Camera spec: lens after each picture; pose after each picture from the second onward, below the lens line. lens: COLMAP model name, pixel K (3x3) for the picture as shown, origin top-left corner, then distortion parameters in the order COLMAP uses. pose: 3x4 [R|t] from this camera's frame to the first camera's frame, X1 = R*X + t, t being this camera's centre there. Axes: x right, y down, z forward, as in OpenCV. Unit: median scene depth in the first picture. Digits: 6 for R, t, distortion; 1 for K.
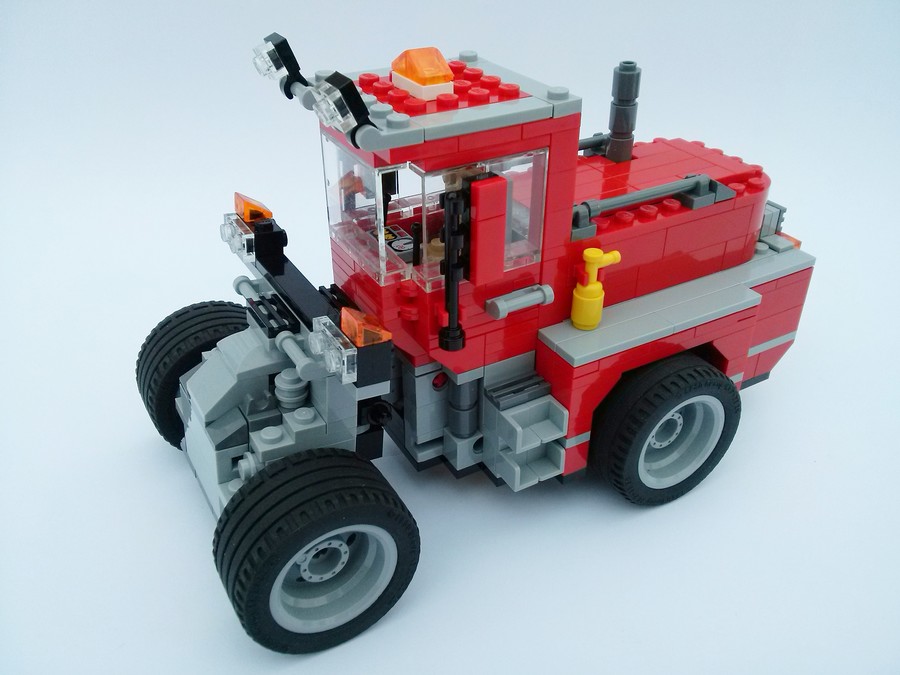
lens RADIAL K [[819.3, 0, 448.1], [0, 819.3, 353.3], [0, 0, 1]] dist [0.132294, -0.507968]
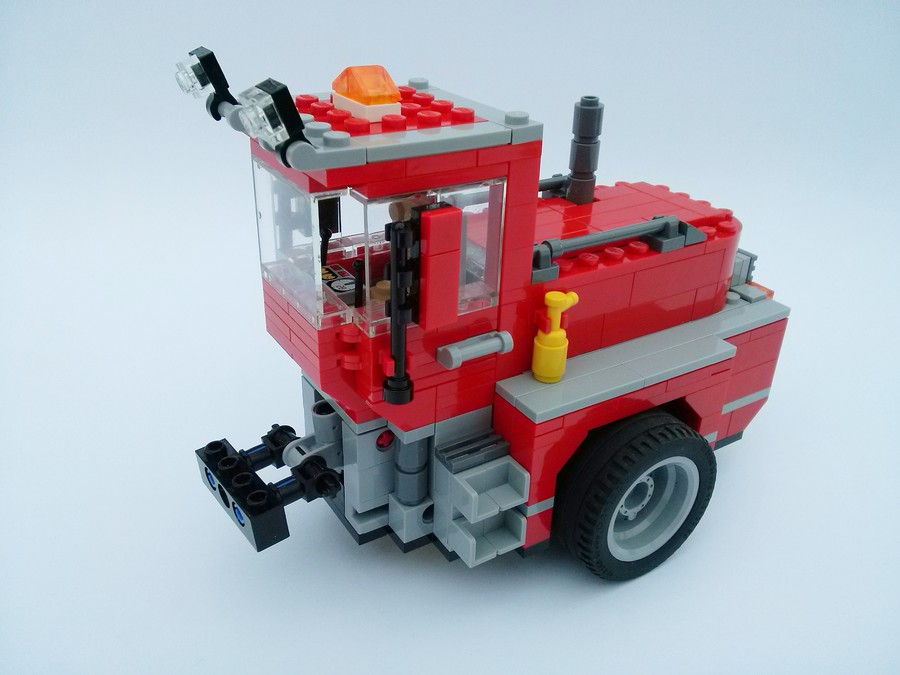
lens RADIAL K [[819.3, 0, 448.1], [0, 819.3, 353.3], [0, 0, 1]] dist [0.132294, -0.507968]
pose [[0.998291, 0.005728, 0.058154, 0.005866], [-0.001146, 0.996913, -0.078509, 0.010010], [-0.058424, 0.078308, 0.995216, 0.108526]]
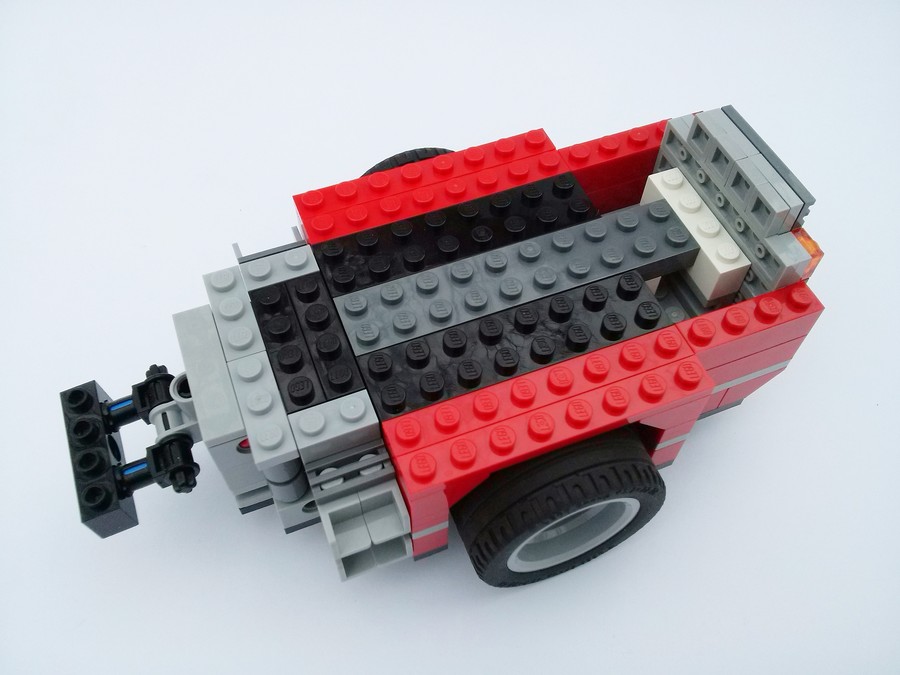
lens RADIAL K [[819.3, 0, 448.1], [0, 819.3, 353.3], [0, 0, 1]] dist [0.132294, -0.507968]
pose [[0.990301, 0.120712, -0.068792, 0.205906], [-0.085059, 0.918238, 0.386785, -0.339366], [0.109858, -0.377183, 0.919600, 0.360876]]
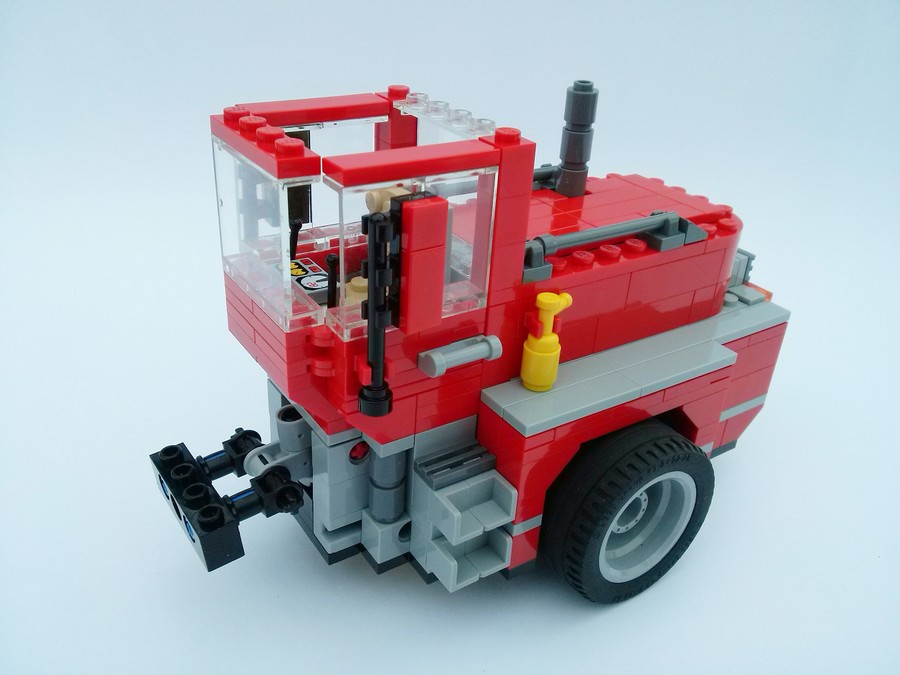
lens RADIAL K [[819.3, 0, 448.1], [0, 819.3, 353.3], [0, 0, 1]] dist [0.132294, -0.507968]
pose [[0.995267, 0.017147, 0.095659, -0.001537], [-0.010837, 0.997754, -0.066100, -0.010434], [-0.096577, 0.064750, 0.993217, 0.182713]]
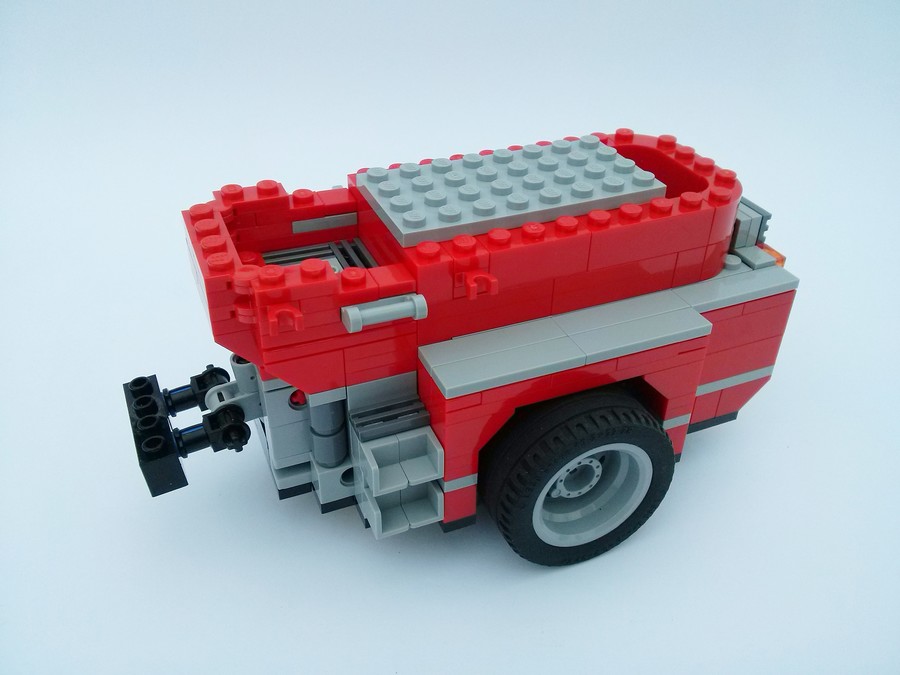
lens RADIAL K [[819.3, 0, 448.1], [0, 819.3, 353.3], [0, 0, 1]] dist [0.132294, -0.507968]
pose [[0.992423, 0.081296, -0.092130, 0.209481], [-0.077752, 0.996112, 0.041429, -0.056844], [0.095139, -0.033952, 0.994885, 0.184796]]
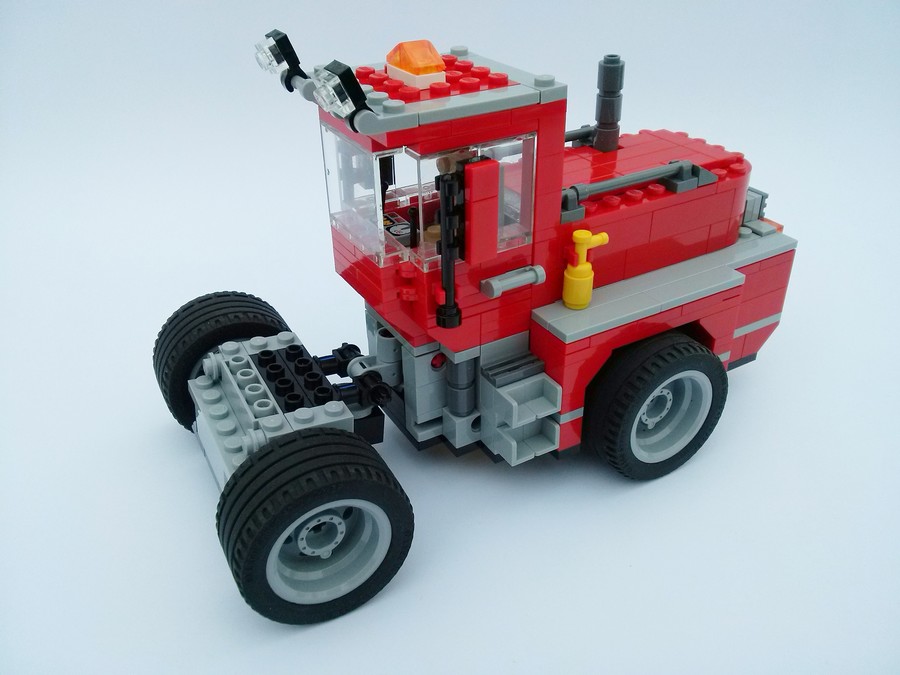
lens RADIAL K [[819.3, 0, 448.1], [0, 819.3, 353.3], [0, 0, 1]] dist [0.132294, -0.507968]
pose [[0.999816, -0.018866, 0.003518, -0.000683], [0.018933, 0.999617, -0.020183, 0.044036], [-0.003136, 0.020245, 0.999790, -0.039968]]
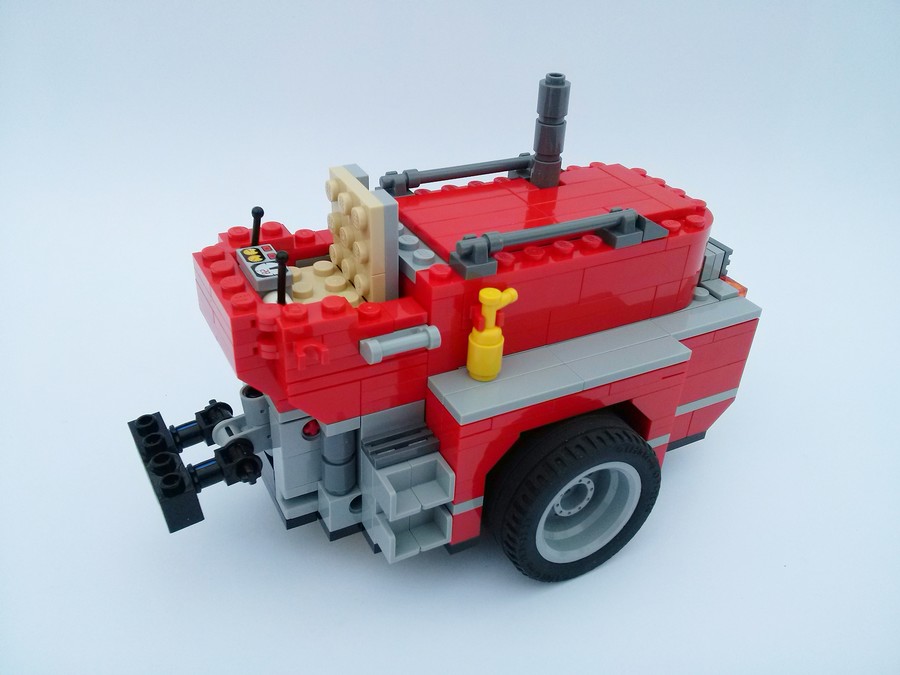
lens RADIAL K [[819.3, 0, 448.1], [0, 819.3, 353.3], [0, 0, 1]] dist [0.132294, -0.507968]
pose [[0.998251, 0.058575, 0.007988, 0.119972], [-0.058536, 0.998273, -0.004994, -0.049186], [-0.008267, 0.004518, 0.999956, 0.132322]]
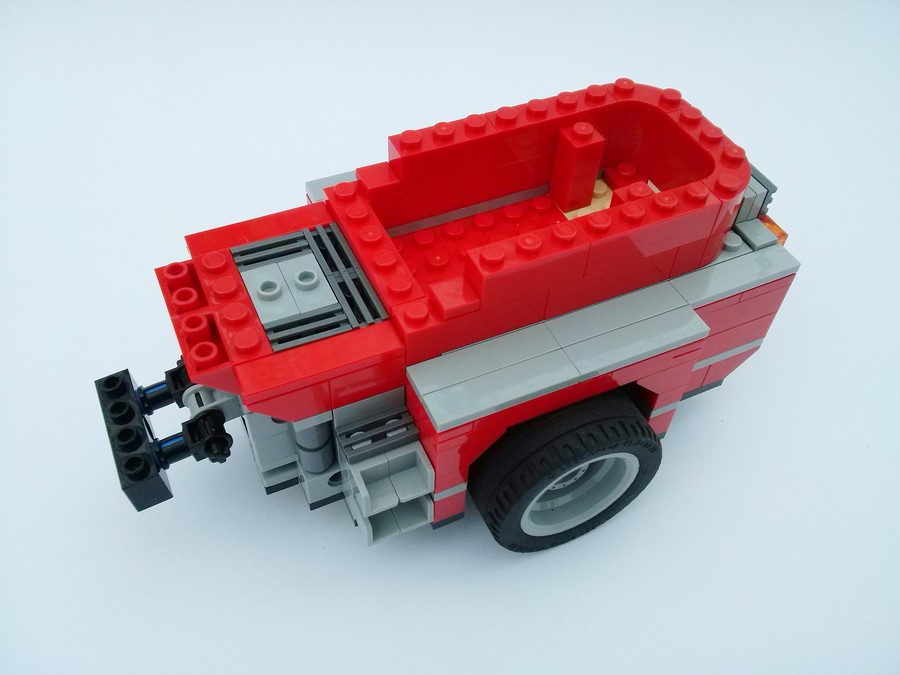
lens RADIAL K [[819.3, 0, 448.1], [0, 819.3, 353.3], [0, 0, 1]] dist [0.132294, -0.507968]
pose [[0.996046, 0.085364, -0.024597, 0.163120], [-0.075024, 0.956568, 0.281689, -0.255844], [0.047575, -0.278730, 0.959190, 0.251200]]
